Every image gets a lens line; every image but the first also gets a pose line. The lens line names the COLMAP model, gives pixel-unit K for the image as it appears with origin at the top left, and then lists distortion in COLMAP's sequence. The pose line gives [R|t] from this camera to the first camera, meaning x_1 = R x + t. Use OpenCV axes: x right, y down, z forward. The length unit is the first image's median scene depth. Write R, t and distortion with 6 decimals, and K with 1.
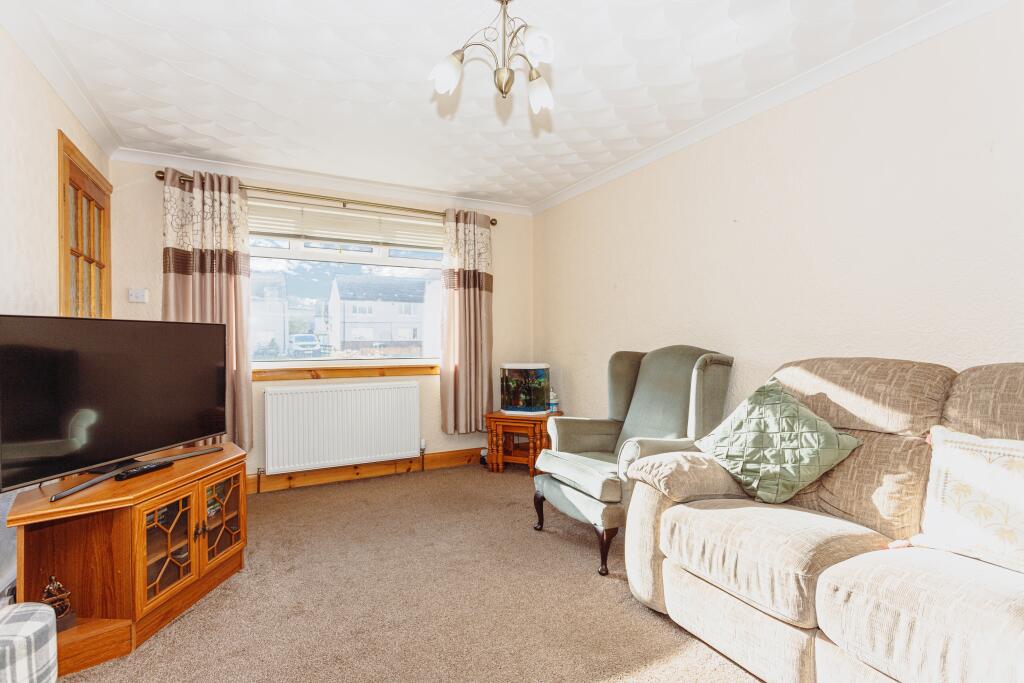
lens RADIAL K [[485.9, 0, 509.7], [0, 485.9, 343.0], [0, 0, 1]] dist [0.002072, -0.000237]
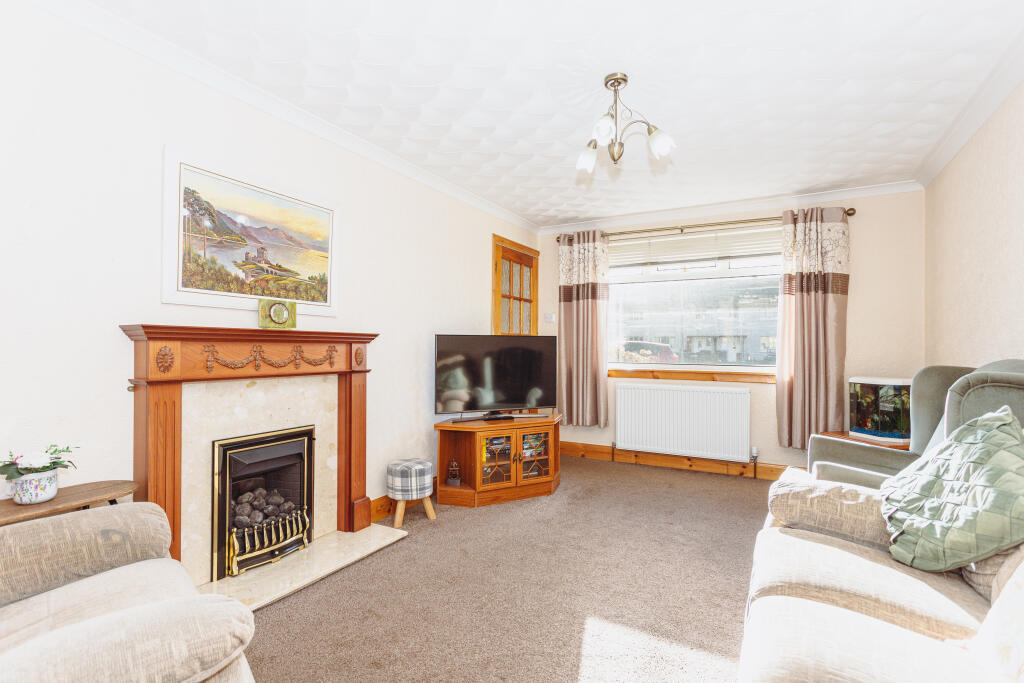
lens RADIAL K [[485.9, 0, 506.1], [0, 485.9, 345.8], [0, 0, 1]] dist [0.002072, -0.000237]
pose [[0.544625, 0.007662, -0.838645, 0.469332], [-0.012818, 0.999918, 0.000811, -0.005953], [0.838582, 0.010308, 0.544678, 0.023723]]
